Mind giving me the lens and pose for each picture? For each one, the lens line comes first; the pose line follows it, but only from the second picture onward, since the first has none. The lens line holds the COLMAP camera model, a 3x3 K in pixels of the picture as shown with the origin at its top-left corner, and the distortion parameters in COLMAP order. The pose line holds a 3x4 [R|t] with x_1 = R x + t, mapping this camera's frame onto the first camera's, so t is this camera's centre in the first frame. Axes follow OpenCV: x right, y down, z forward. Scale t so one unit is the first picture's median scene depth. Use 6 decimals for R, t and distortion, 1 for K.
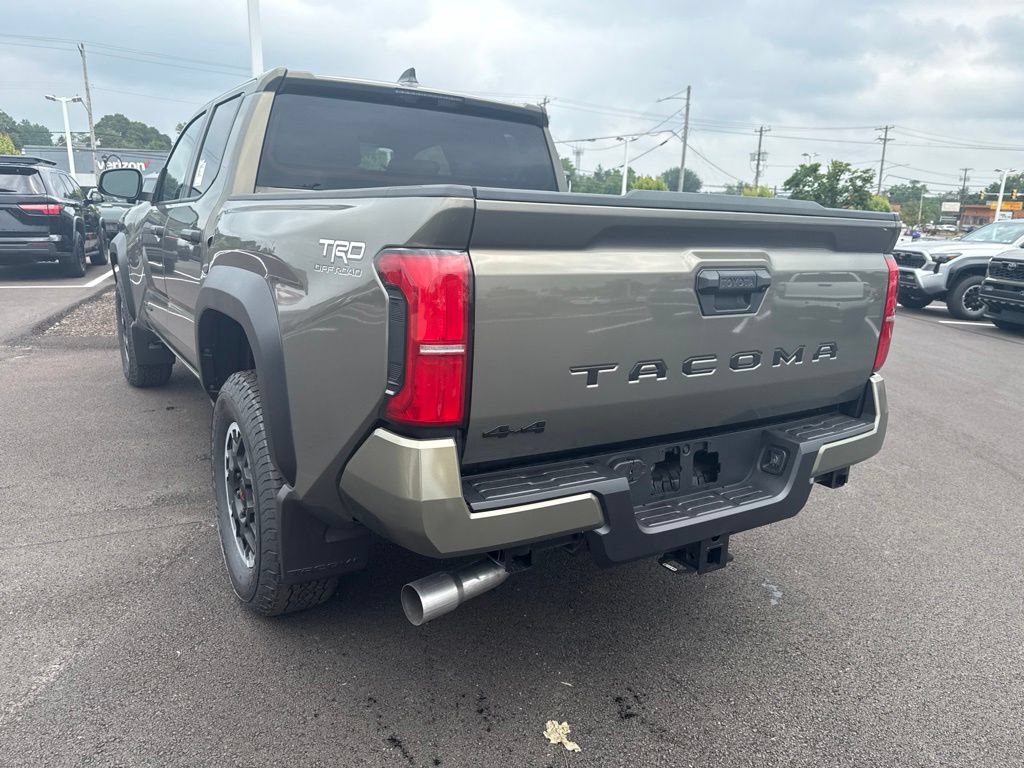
lens RADIAL K [[731.8, 0, 510.2], [0, 731.8, 391.4], [0, 0, 1]] dist [0.031216, -0.042535]
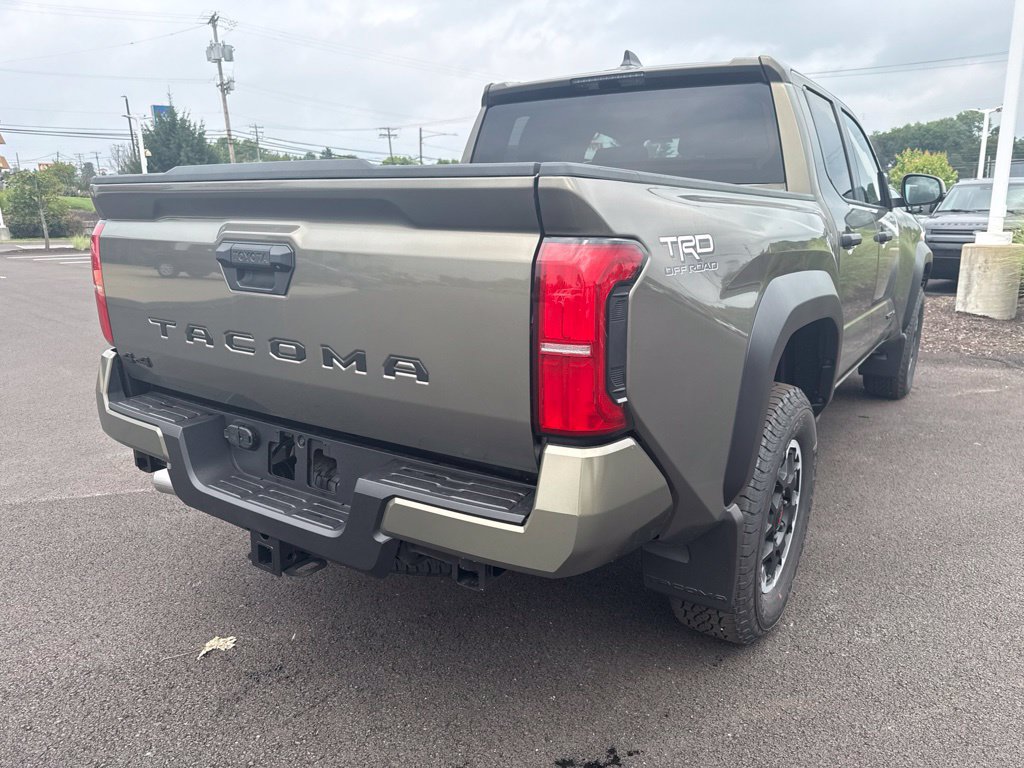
lens RADIAL K [[731.8, 0, 517.4], [0, 731.8, 394.2], [0, 0, 1]] dist [0.031216, -0.042535]
pose [[0.403139, 0.189359, -0.895334, 0.911527], [-0.205119, 0.972163, 0.113250, -0.108667], [0.891855, 0.137994, 0.430758, 0.651660]]
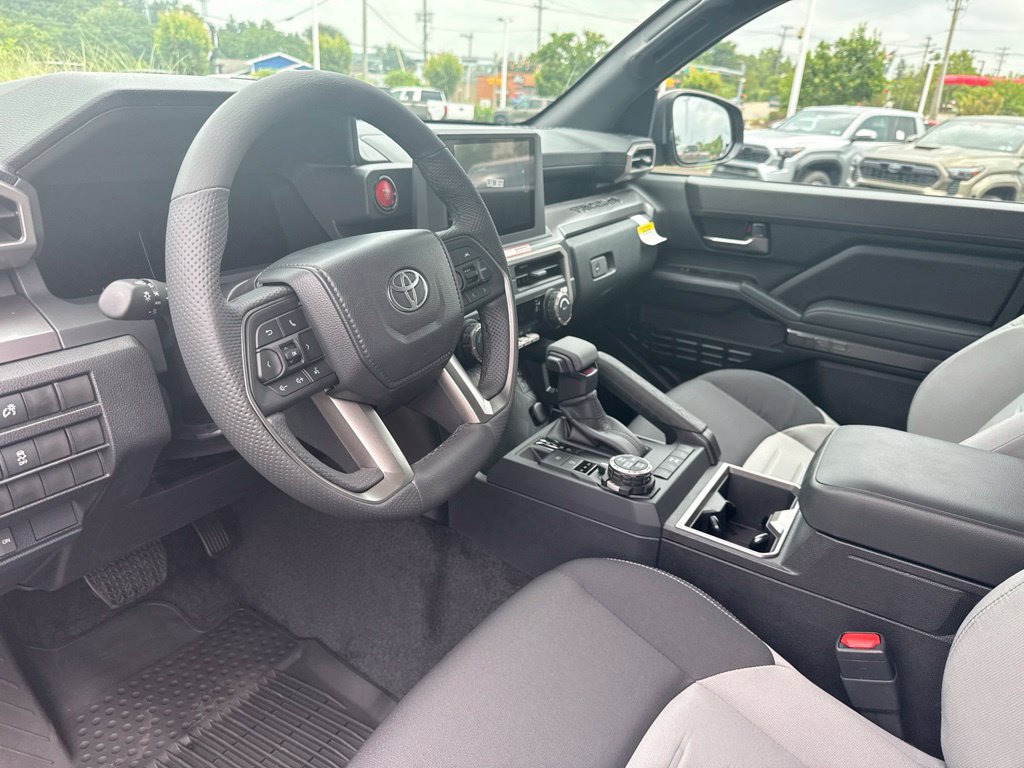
lens RADIAL K [[731.8, 0, 511.2], [0, 731.8, 380.5], [0, 0, 1]] dist [0.031216, -0.042535]
pose [[0.896681, -0.145282, 0.418157, -0.756697], [0.078727, 0.981889, 0.172323, -0.432982], [-0.435620, -0.121598, 0.891880, 1.462179]]
